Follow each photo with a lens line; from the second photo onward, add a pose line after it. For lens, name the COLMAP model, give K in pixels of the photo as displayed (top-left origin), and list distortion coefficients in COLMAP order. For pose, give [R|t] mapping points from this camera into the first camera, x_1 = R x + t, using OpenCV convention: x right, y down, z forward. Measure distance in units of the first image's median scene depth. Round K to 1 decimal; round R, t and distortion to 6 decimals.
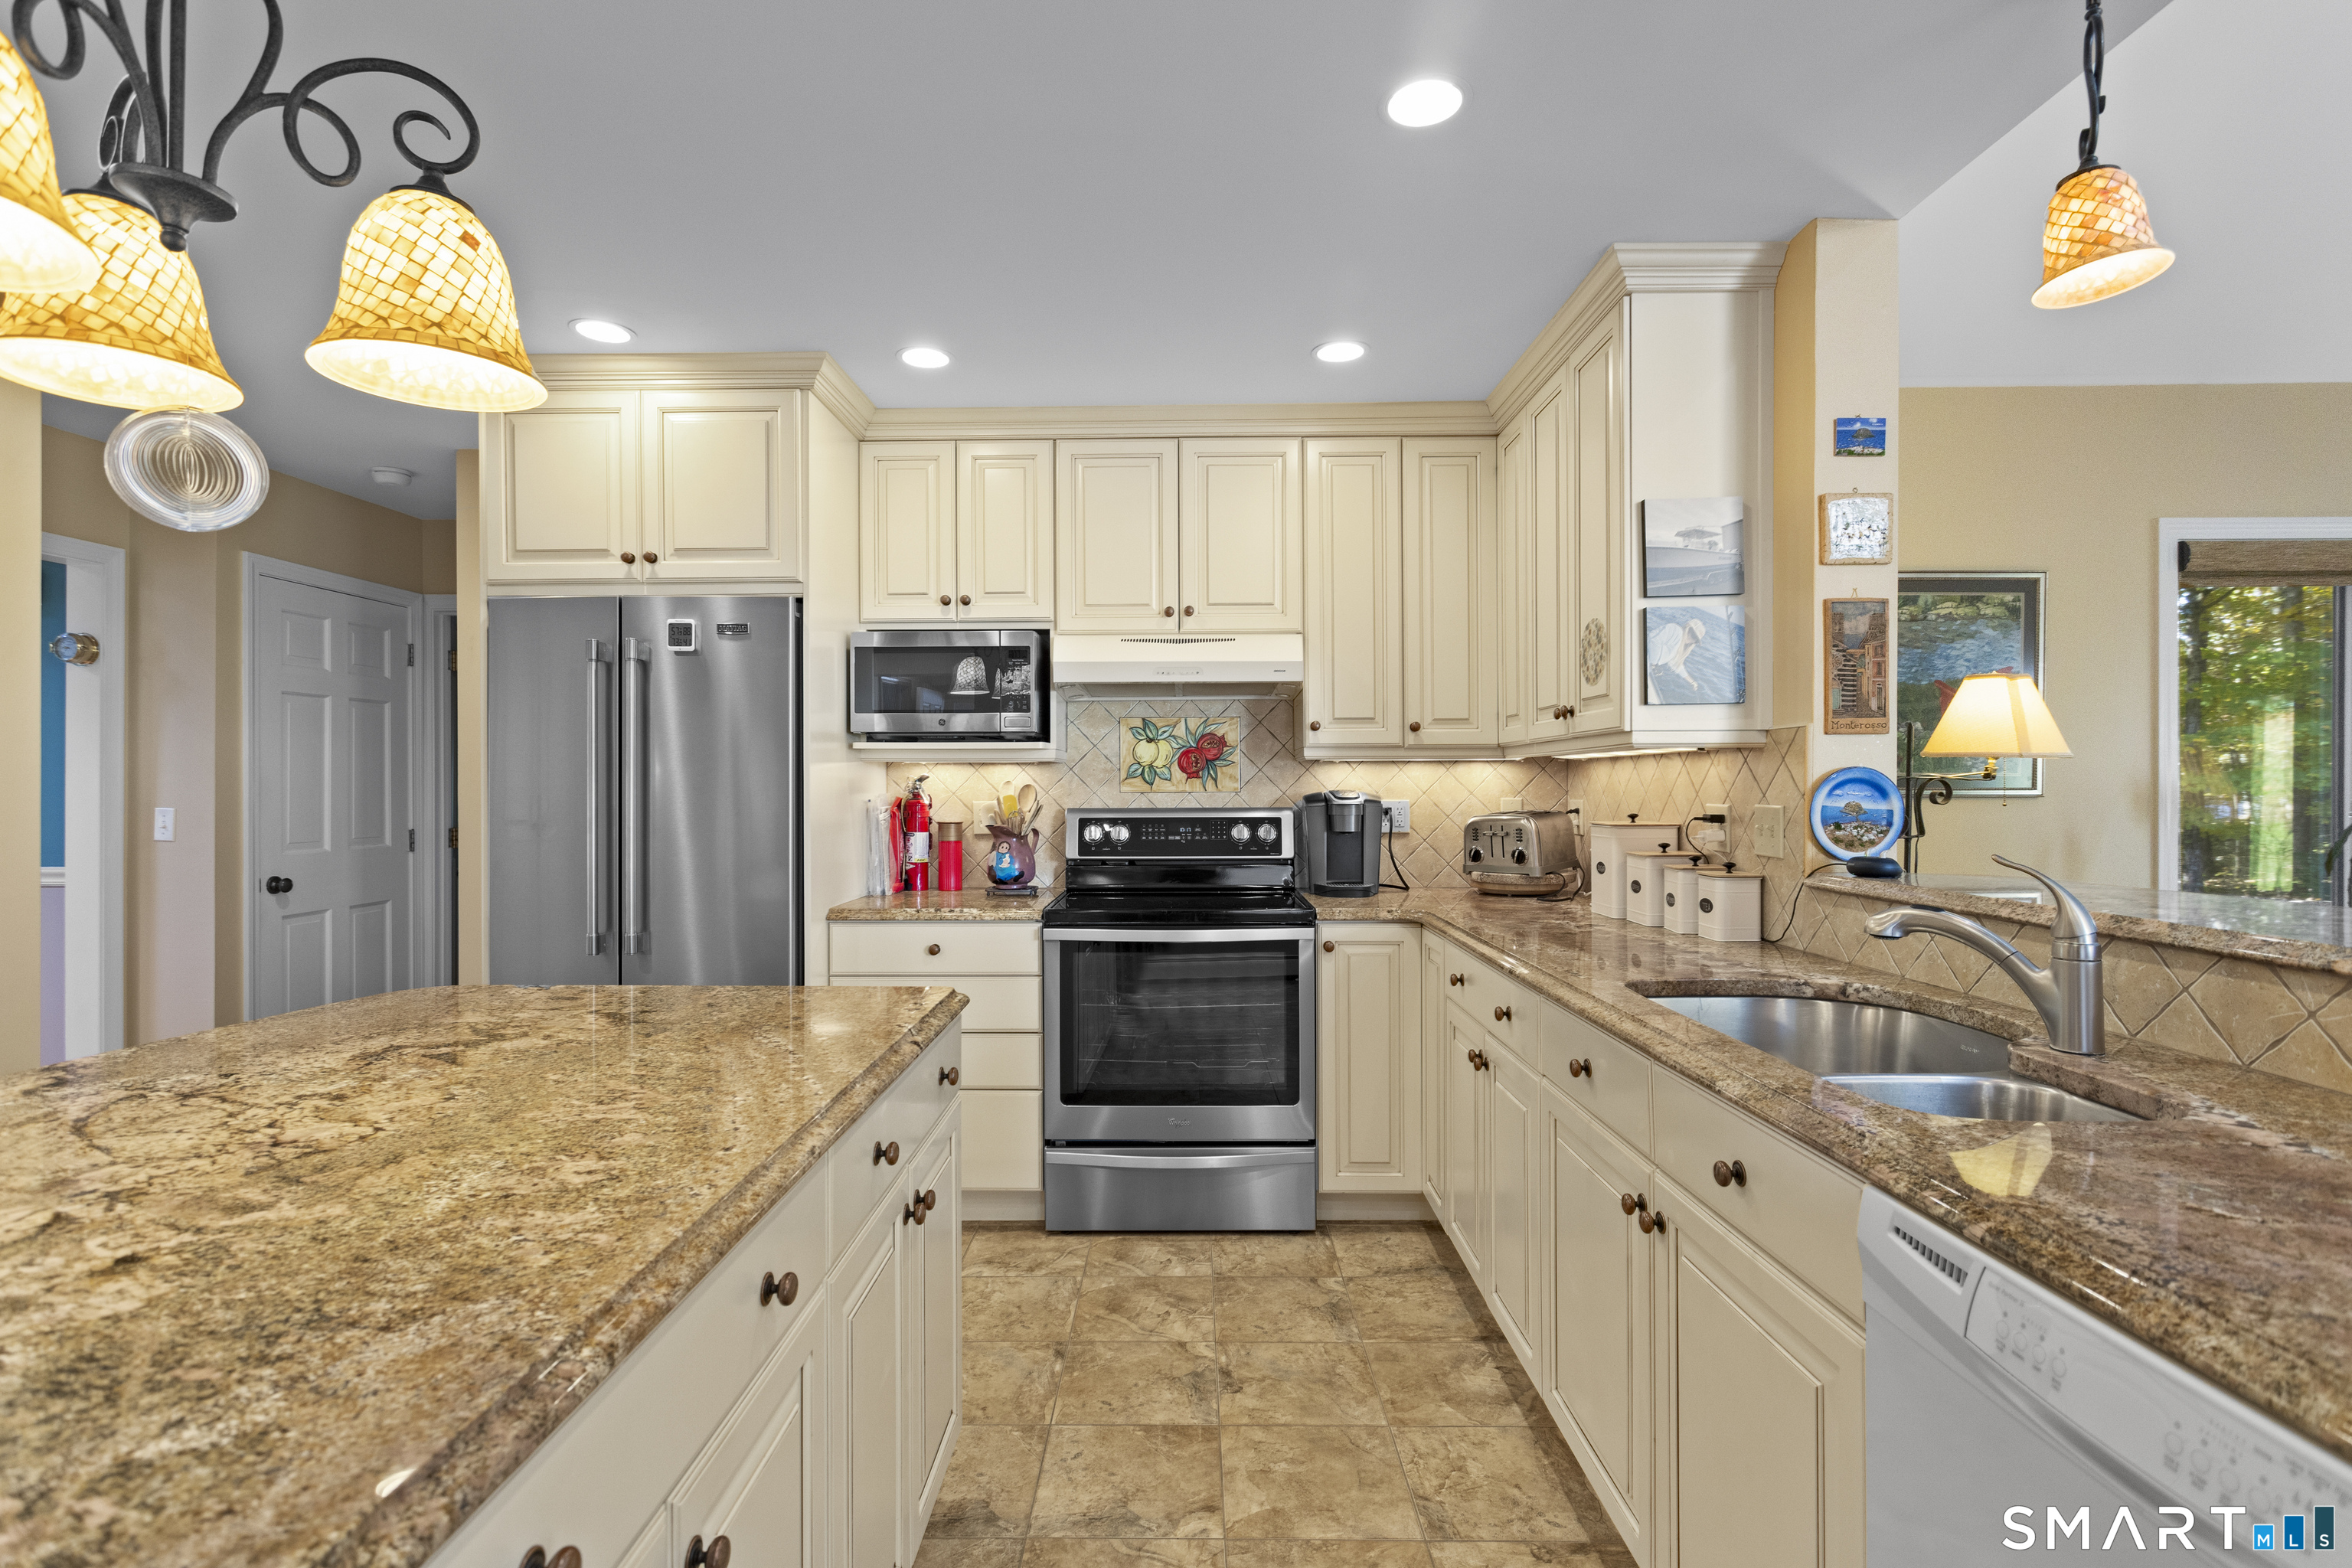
lens RADIAL K [[1113.3, 0, 1171.4], [0, 1113.3, 788.0], [0, 0, 1]] dist [-0.011306, 0.000996]
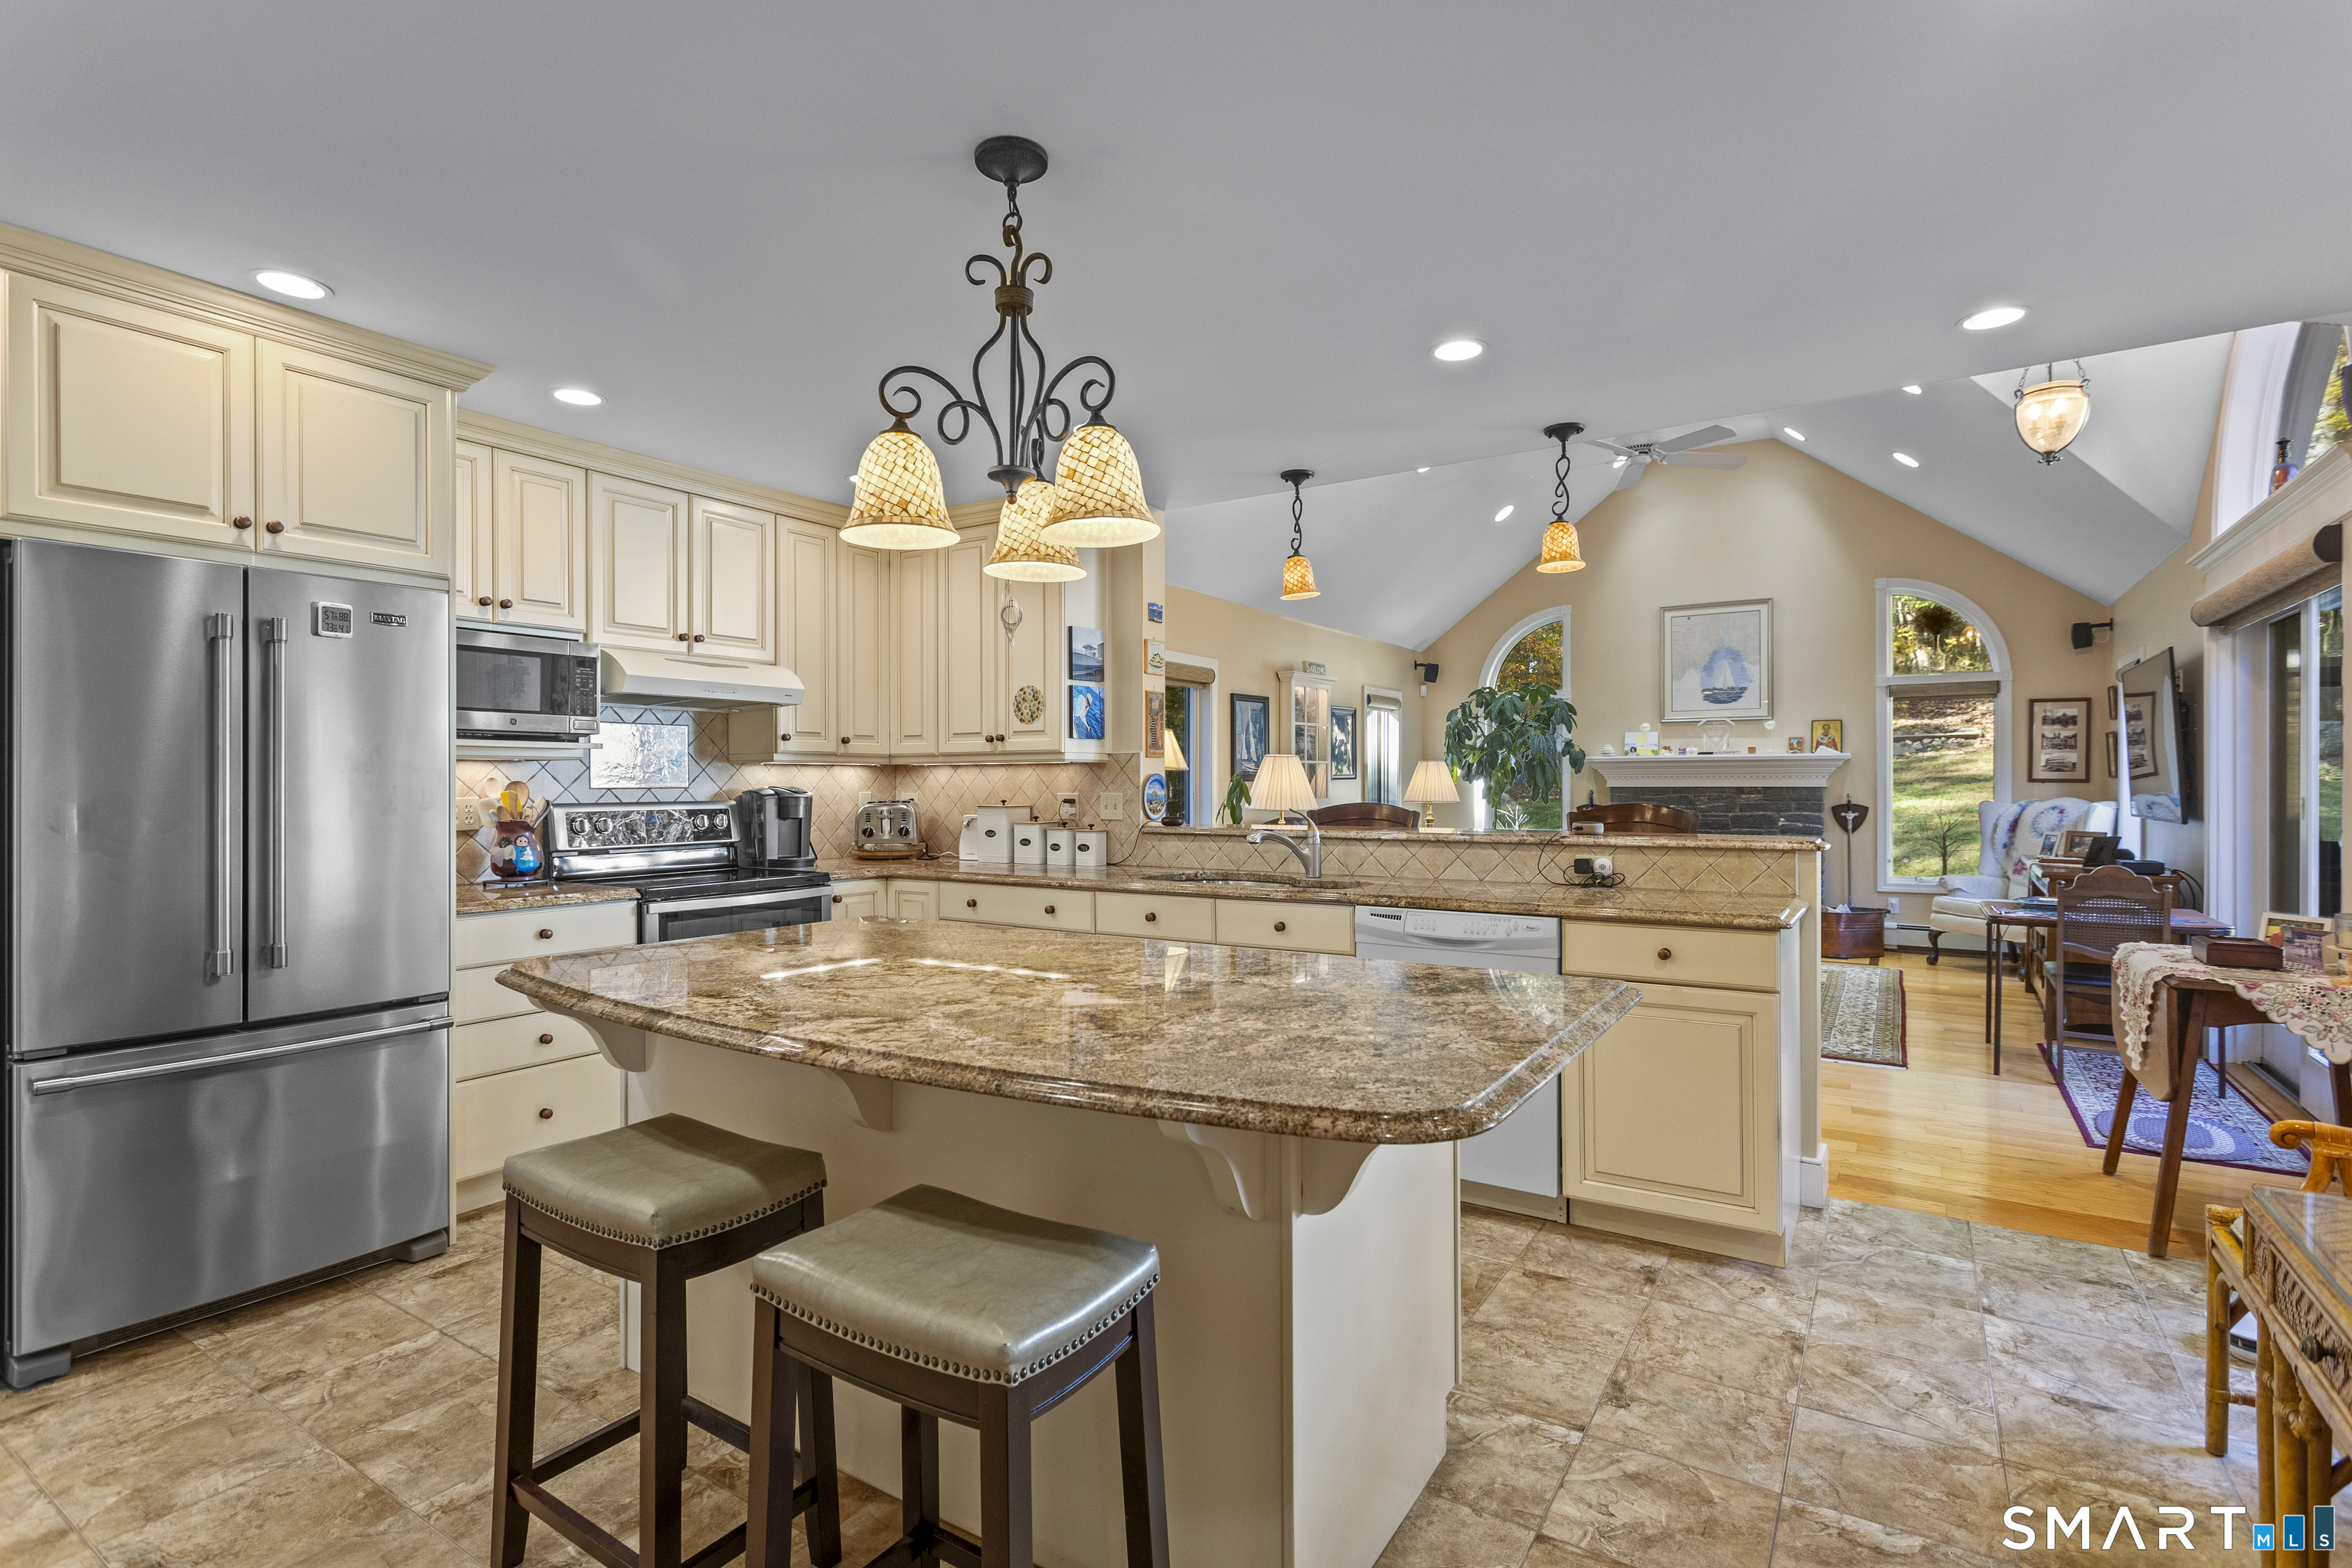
lens RADIAL K [[1113.3, 0, 1170.0], [0, 1113.3, 780.1], [0, 0, 1]] dist [-0.011306, 0.000996]
pose [[0.532045, 0.004048, 0.846706, -0.841943], [0.002560, 0.999976, -0.006389, 0.004941], [-0.846712, 0.005567, 0.532022, -0.090045]]
